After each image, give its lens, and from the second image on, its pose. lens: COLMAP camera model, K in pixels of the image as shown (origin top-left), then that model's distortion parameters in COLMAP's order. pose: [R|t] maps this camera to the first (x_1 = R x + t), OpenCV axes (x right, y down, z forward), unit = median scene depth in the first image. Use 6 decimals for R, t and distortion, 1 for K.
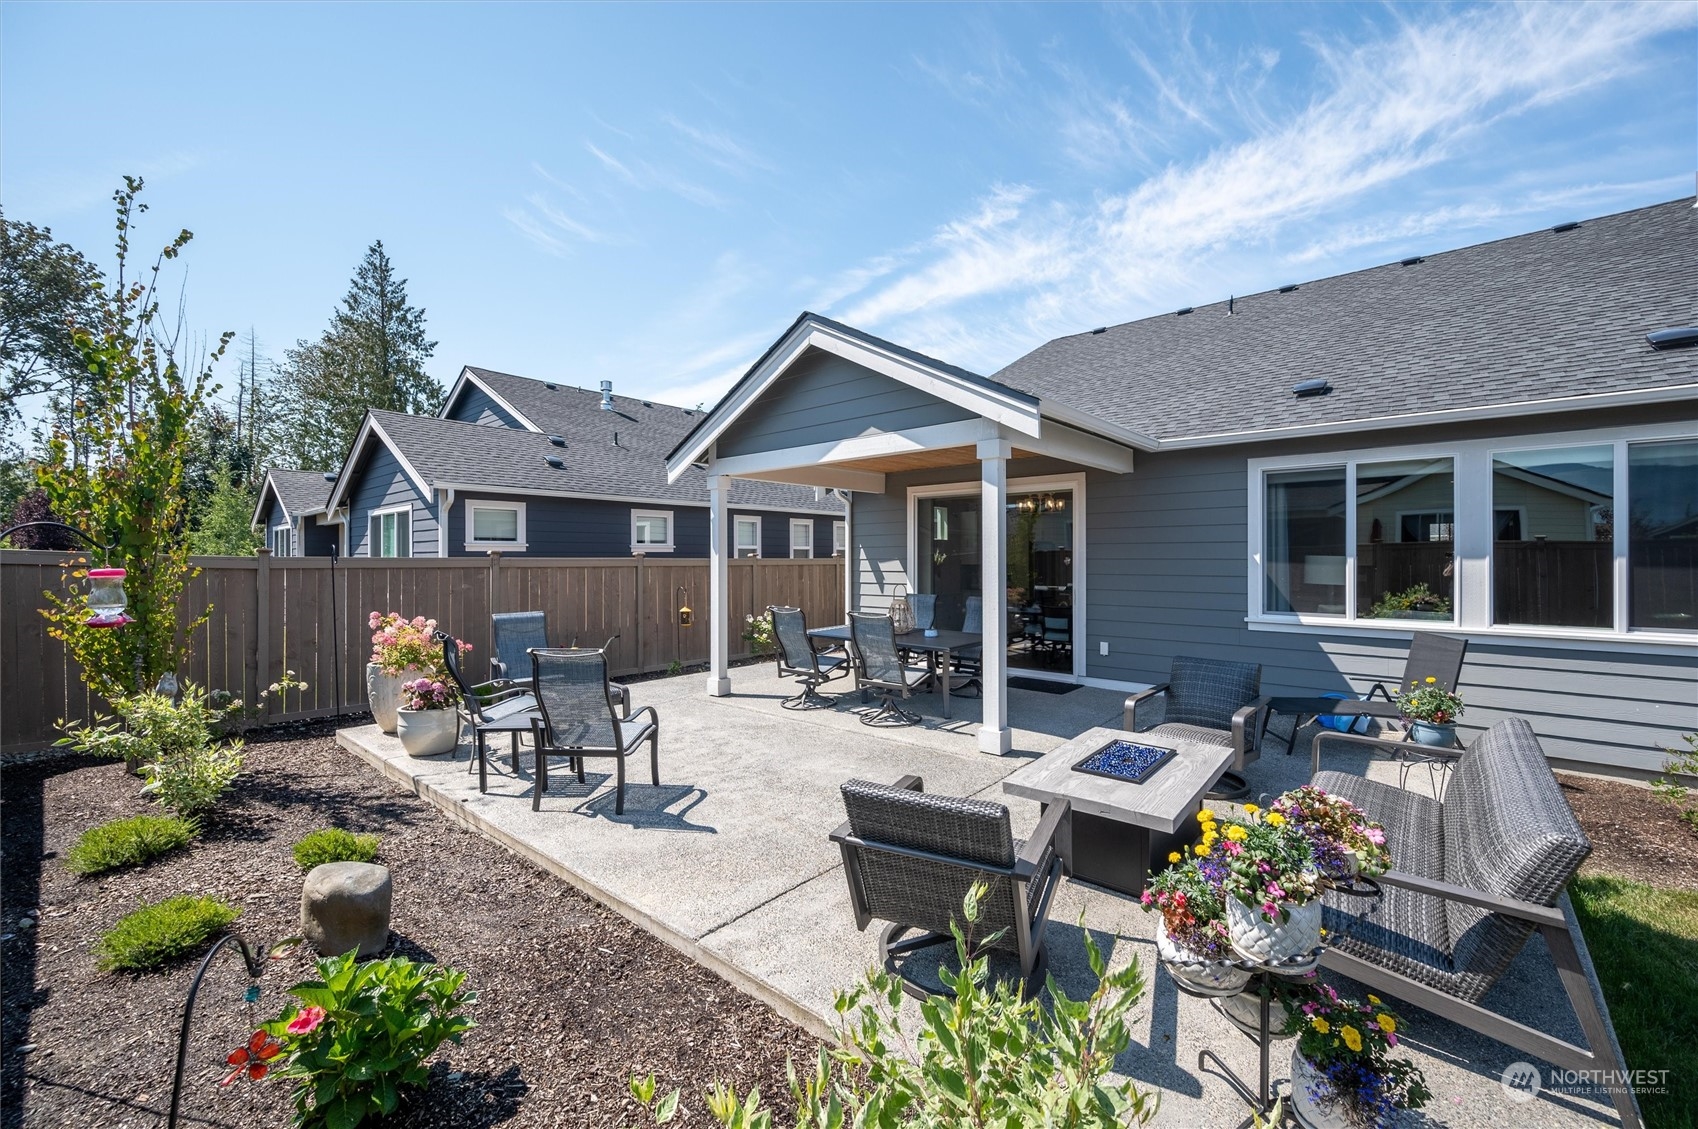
lens RADIAL K [[673.2, 0, 854.0], [0, 673.2, 564.8], [0, 0, 1]] dist [0.001065, 0.000211]
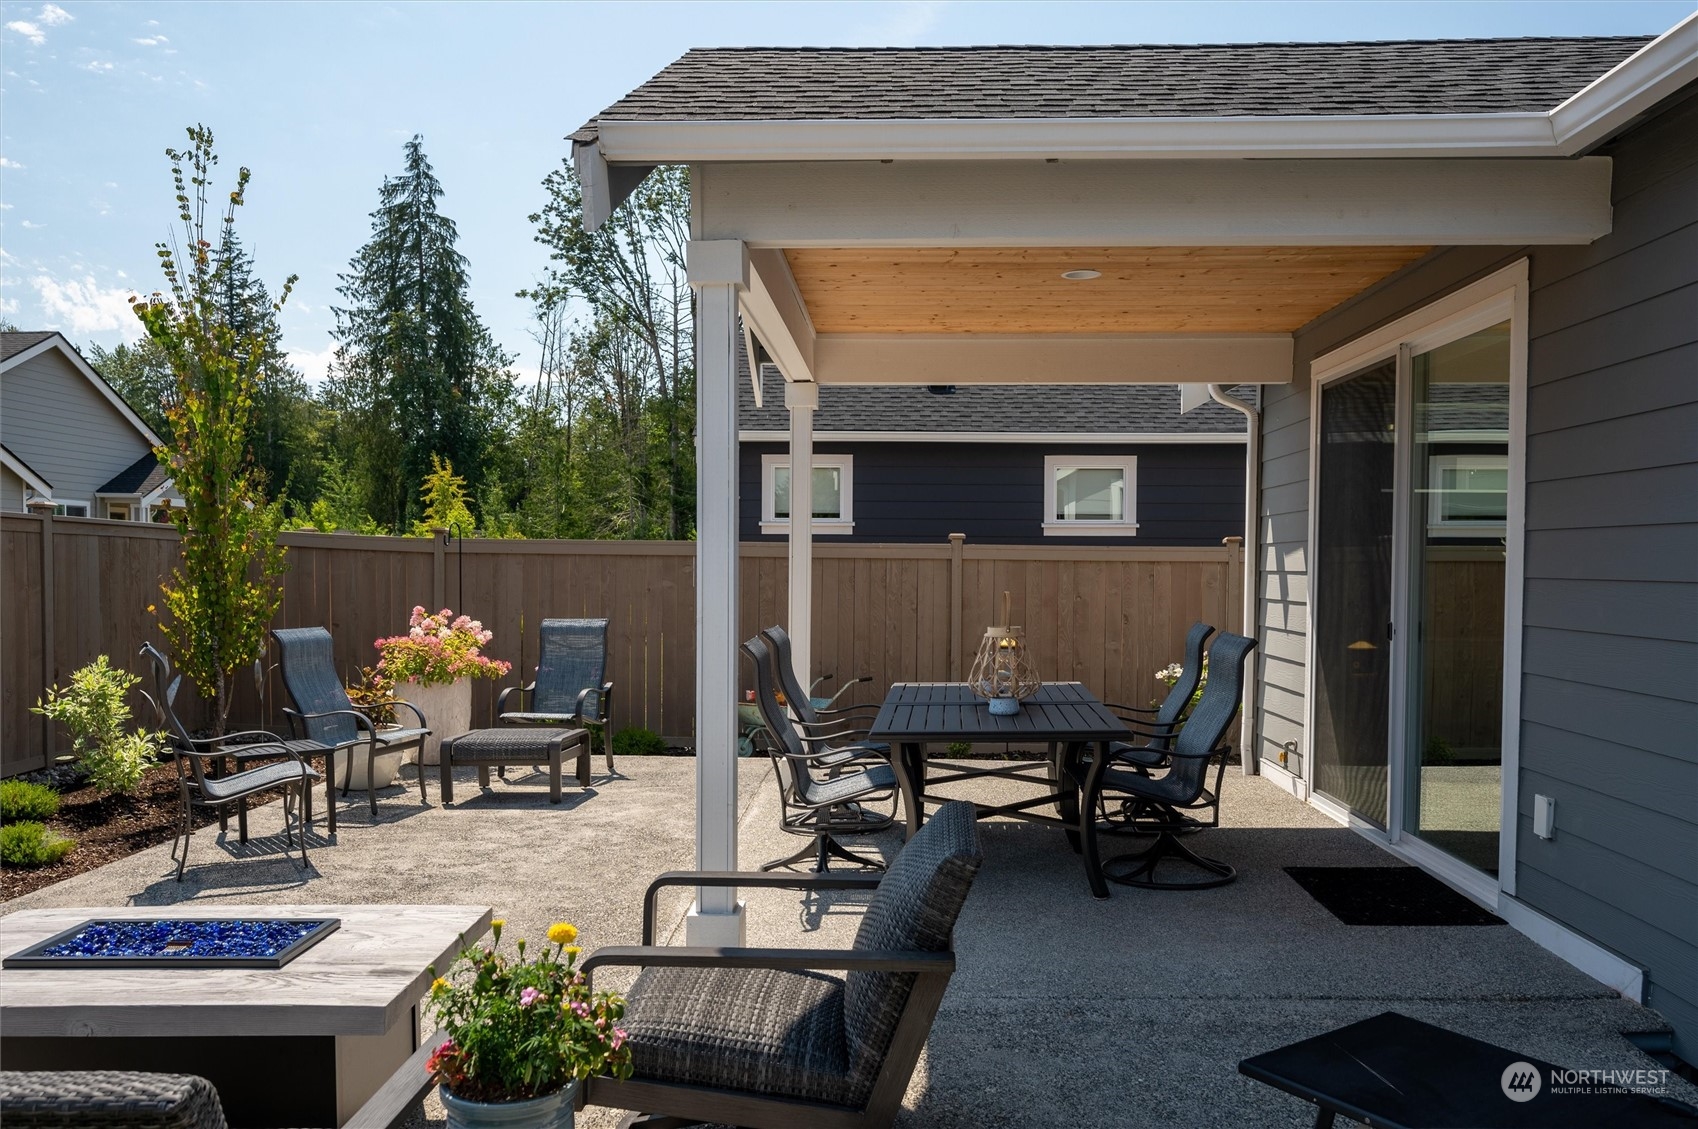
lens RADIAL K [[1345.3, 0, 878.9], [0, 1345.3, 560.8], [0, 0, 1]] dist [-0.003822, -0.005819]
pose [[0.634298, 0.005479, -0.773069, 0.502784], [-0.018543, 0.999795, -0.008129, 0.013899], [0.772866, 0.019491, 0.634270, 0.279745]]
